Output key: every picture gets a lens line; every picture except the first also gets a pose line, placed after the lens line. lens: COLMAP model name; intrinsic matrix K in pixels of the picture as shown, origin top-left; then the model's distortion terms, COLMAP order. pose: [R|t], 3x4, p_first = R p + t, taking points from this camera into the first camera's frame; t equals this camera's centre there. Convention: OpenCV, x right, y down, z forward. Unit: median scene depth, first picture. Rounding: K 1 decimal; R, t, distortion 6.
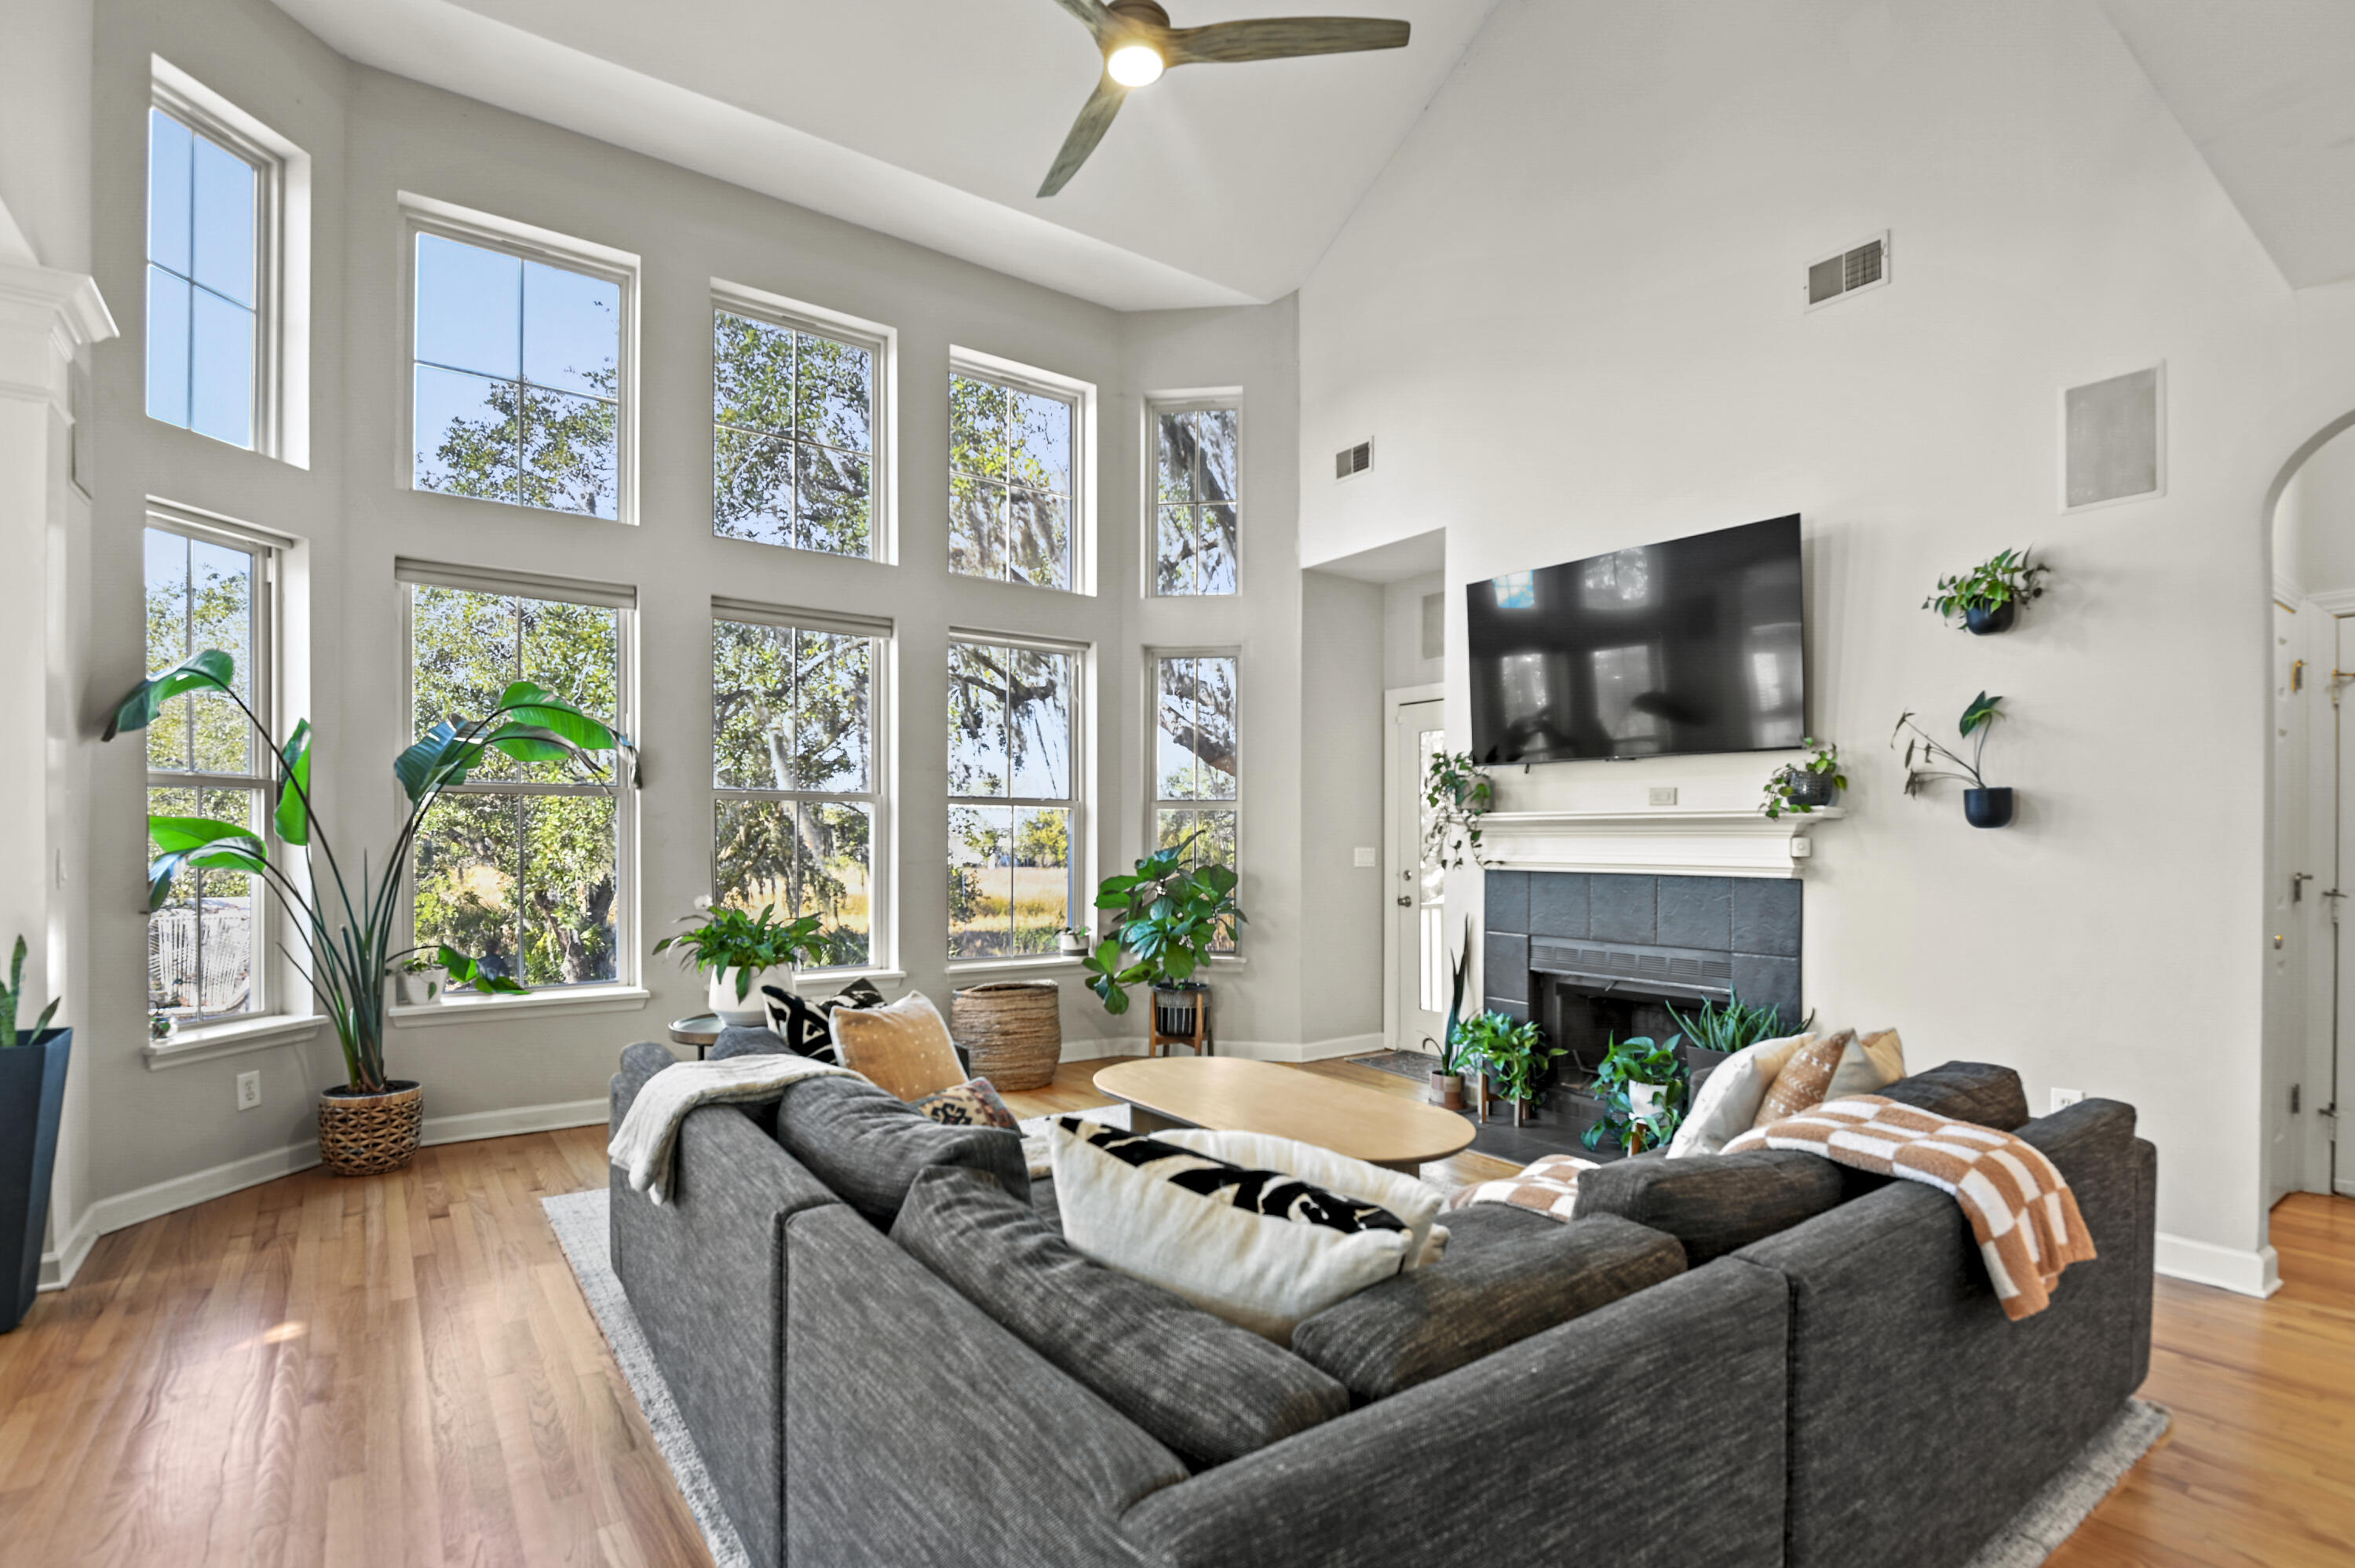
lens RADIAL K [[1115.5, 0, 1189.8], [0, 1115.5, 832.7], [0, 0, 1]] dist [-0.007615, -0.003473]
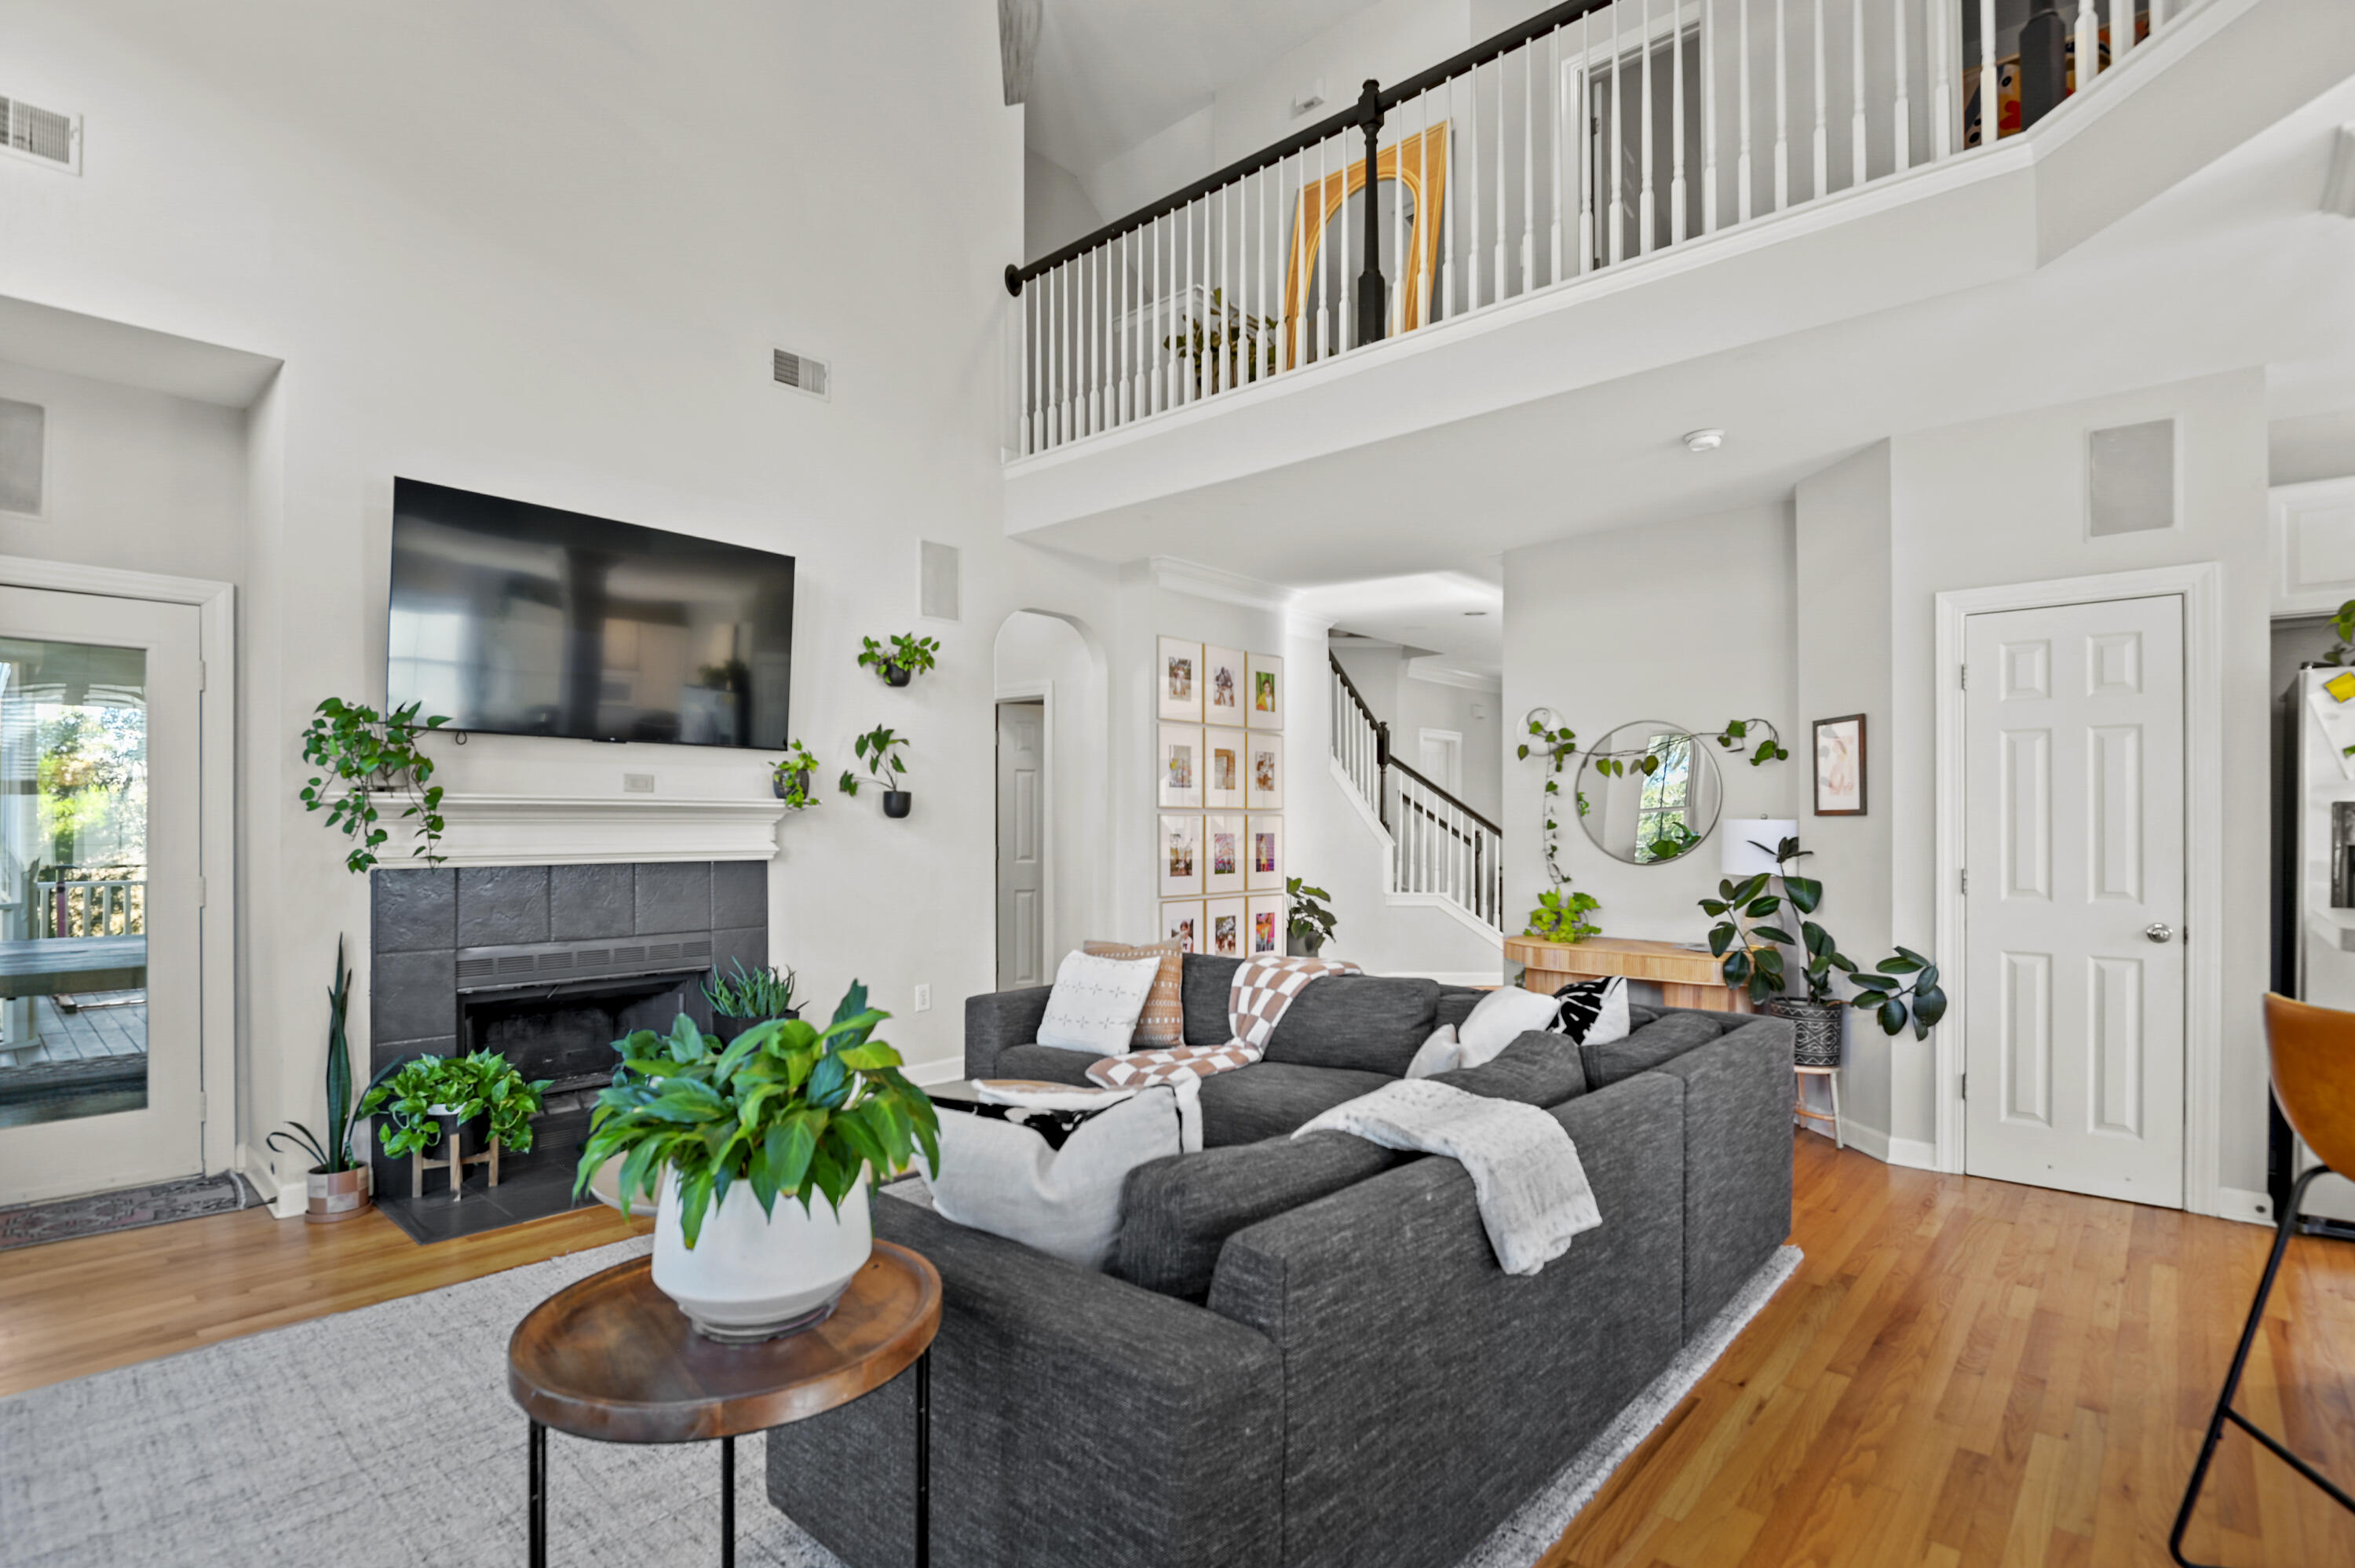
lens RADIAL K [[1115.5, 0, 1179.2], [0, 1115.5, 817.4], [0, 0, 1]] dist [-0.007615, -0.003473]
pose [[-0.205579, -0.001024, 0.978640, -0.637918], [-0.004782, 0.999989, 0.000042, -0.005126], [-0.978629, -0.004672, -0.205581, 0.738399]]
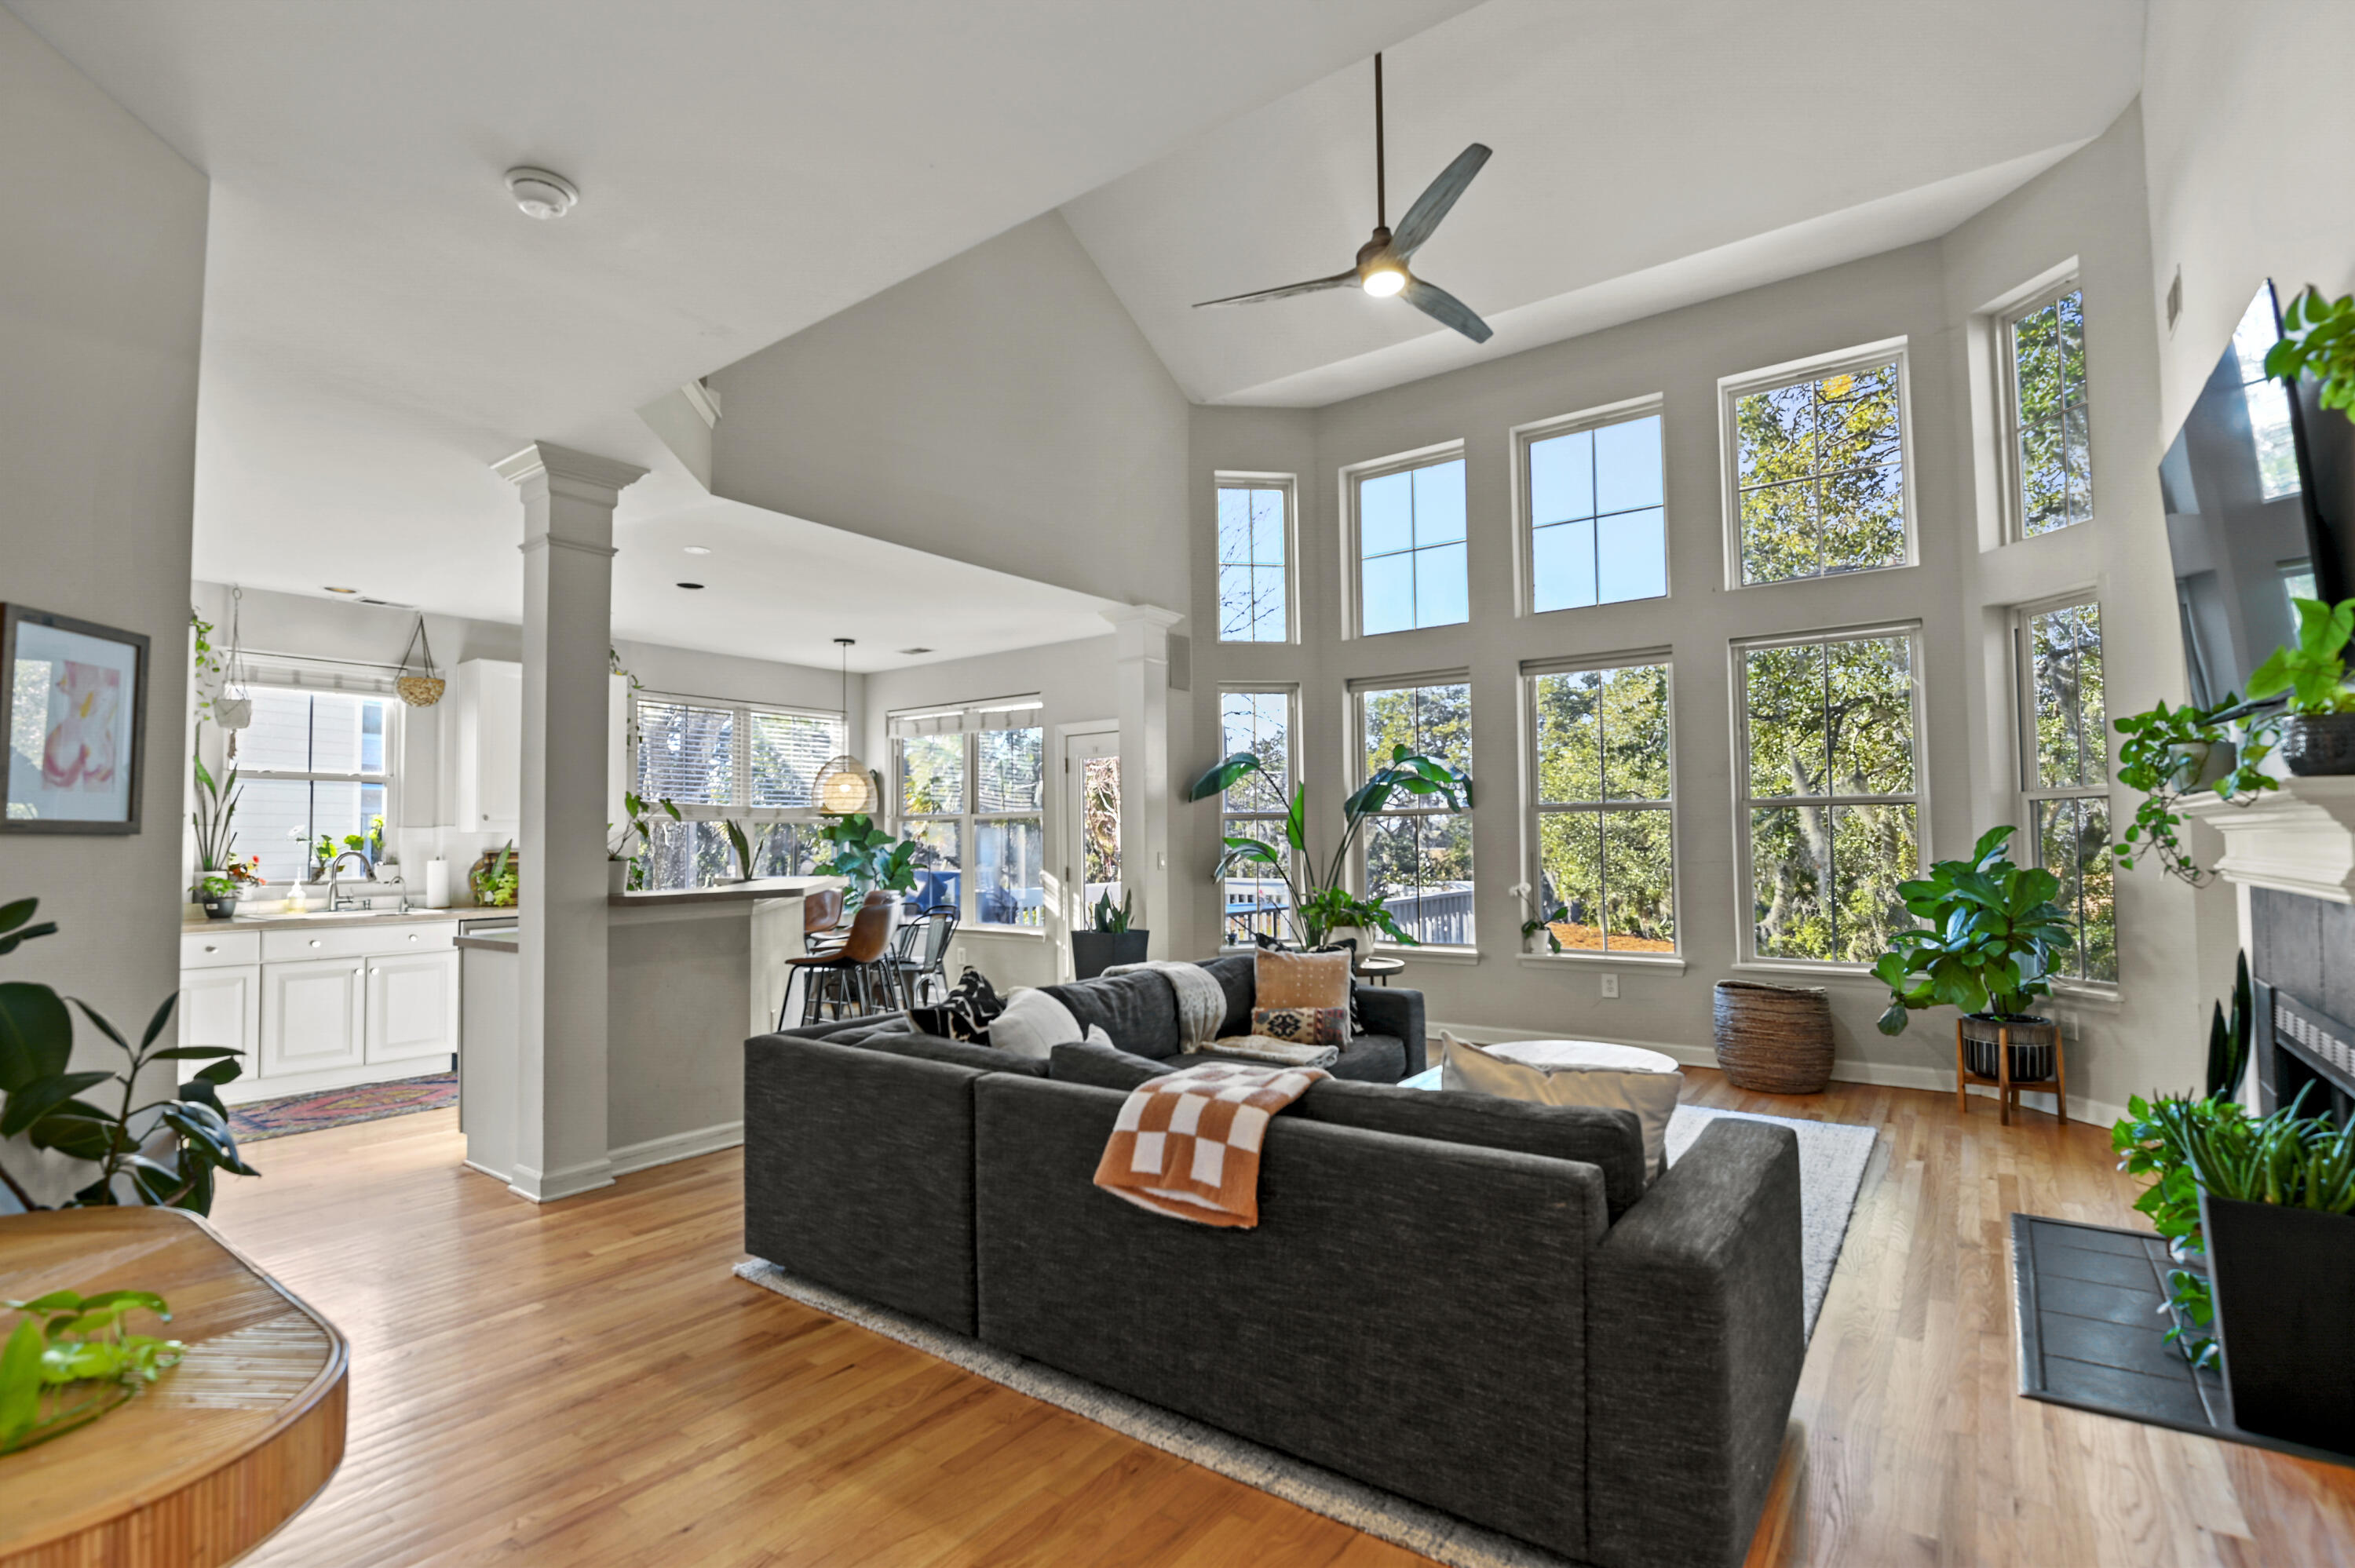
lens RADIAL K [[1115.5, 0, 1178.2], [0, 1115.5, 789.7], [0, 0, 1]] dist [-0.007615, -0.003473]
pose [[0.304887, -0.055149, -0.950790, 0.817157], [0.016609, 0.998478, -0.052589, 0.003903], [0.952244, 0.000242, 0.305339, 0.237335]]
